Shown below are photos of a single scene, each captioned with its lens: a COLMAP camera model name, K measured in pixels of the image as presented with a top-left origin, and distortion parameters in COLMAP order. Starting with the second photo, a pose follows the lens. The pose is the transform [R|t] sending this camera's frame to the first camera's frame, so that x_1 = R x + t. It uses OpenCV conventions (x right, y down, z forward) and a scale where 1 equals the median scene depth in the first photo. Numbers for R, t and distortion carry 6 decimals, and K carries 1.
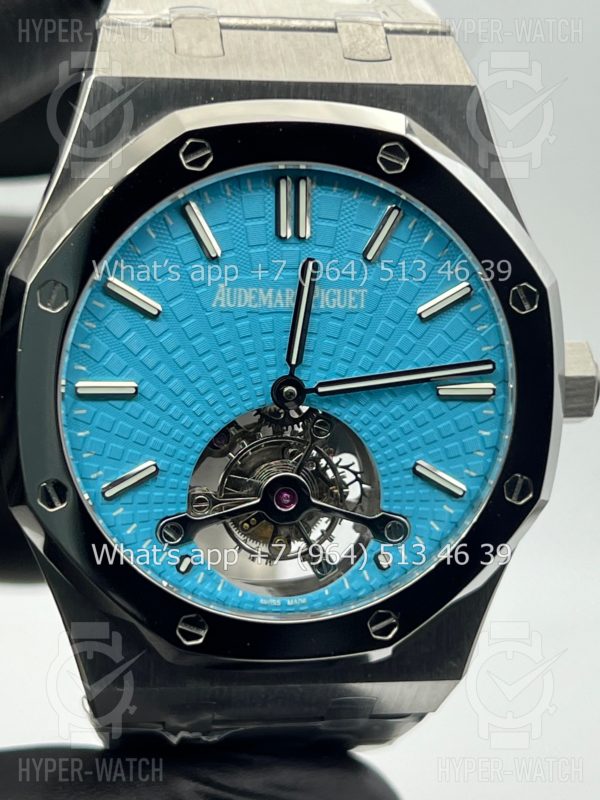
lens RADIAL K [[1832.7, 0, 300.0], [0, 1832.7, 400.0], [0, 0, 1]] dist [0.026322, -0.125439]
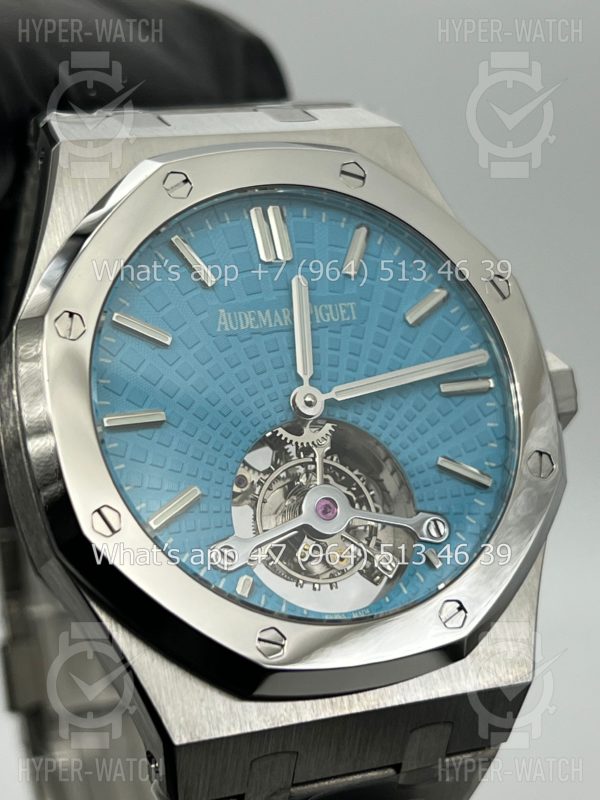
lens RADIAL K [[1832.7, 0, 300.0], [0, 1832.7, 400.0], [0, 0, 1]] dist [0.026322, -0.125439]
pose [[0.957548, -0.160940, 0.239166, -0.249154], [0.235643, 0.914890, -0.327795, 0.321800], [-0.166055, 0.370237, 0.913975, 0.083158]]
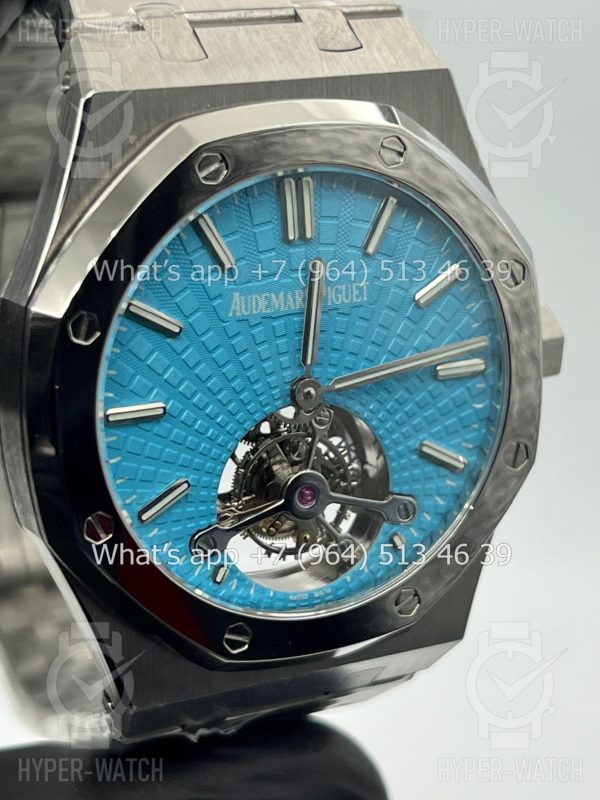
lens RADIAL K [[1832.7, 0, 300.0], [0, 1832.7, 400.0], [0, 0, 1]] dist [0.026322, -0.125439]
pose [[0.956968, -0.117148, 0.265497, -0.276039], [0.091397, 0.990007, 0.107395, -0.108066], [-0.275425, -0.078508, 0.958112, 0.038172]]
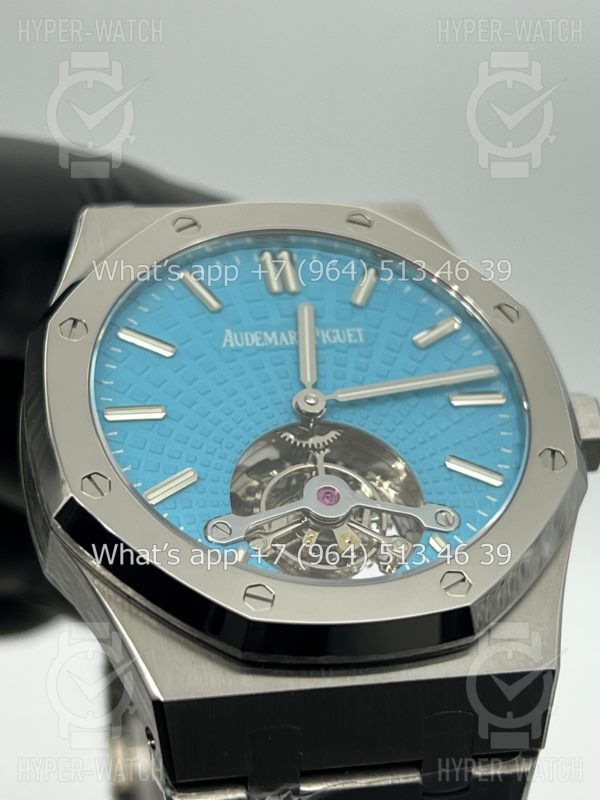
lens RADIAL K [[1832.7, 0, 300.0], [0, 1832.7, 400.0], [0, 0, 1]] dist [0.026322, -0.125439]
pose [[0.980779, -0.157775, 0.114805, -0.128833], [0.194042, 0.726790, -0.658881, 0.668685], [0.020516, 0.668493, 0.743435, 0.233918]]
